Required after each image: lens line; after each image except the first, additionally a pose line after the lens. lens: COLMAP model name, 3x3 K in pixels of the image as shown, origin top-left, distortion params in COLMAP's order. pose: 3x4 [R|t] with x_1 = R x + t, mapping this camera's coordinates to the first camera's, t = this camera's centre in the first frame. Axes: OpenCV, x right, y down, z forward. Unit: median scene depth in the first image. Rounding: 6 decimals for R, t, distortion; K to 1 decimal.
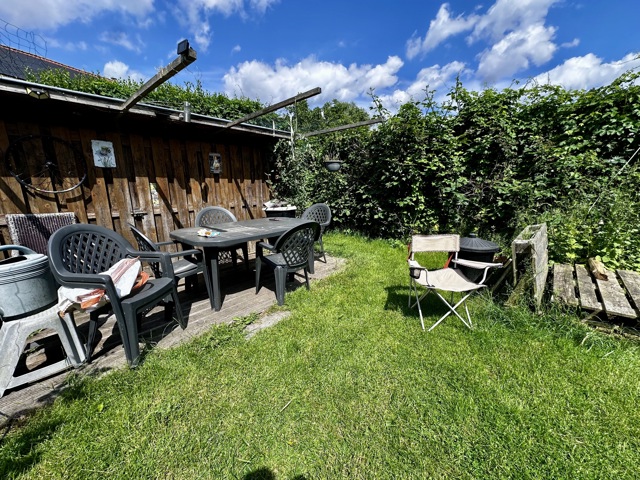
lens RADIAL K [[256.1, 0, 320.5], [0, 256.1, 238.4], [0, 0, 1]] dist [-0.002240, 0.000311]
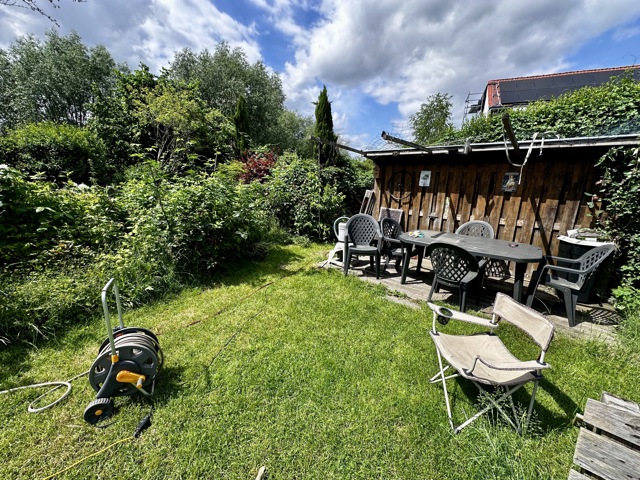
lens RADIAL K [[256.1, 0, 318.3], [0, 256.1, 240.4], [0, 0, 1]] dist [-0.002240, 0.000311]
pose [[0.007163, 0.243085, -0.969979, 0.765605], [-0.226922, 0.945093, 0.235172, -0.161271], [0.973887, 0.218425, 0.061931, 0.269113]]
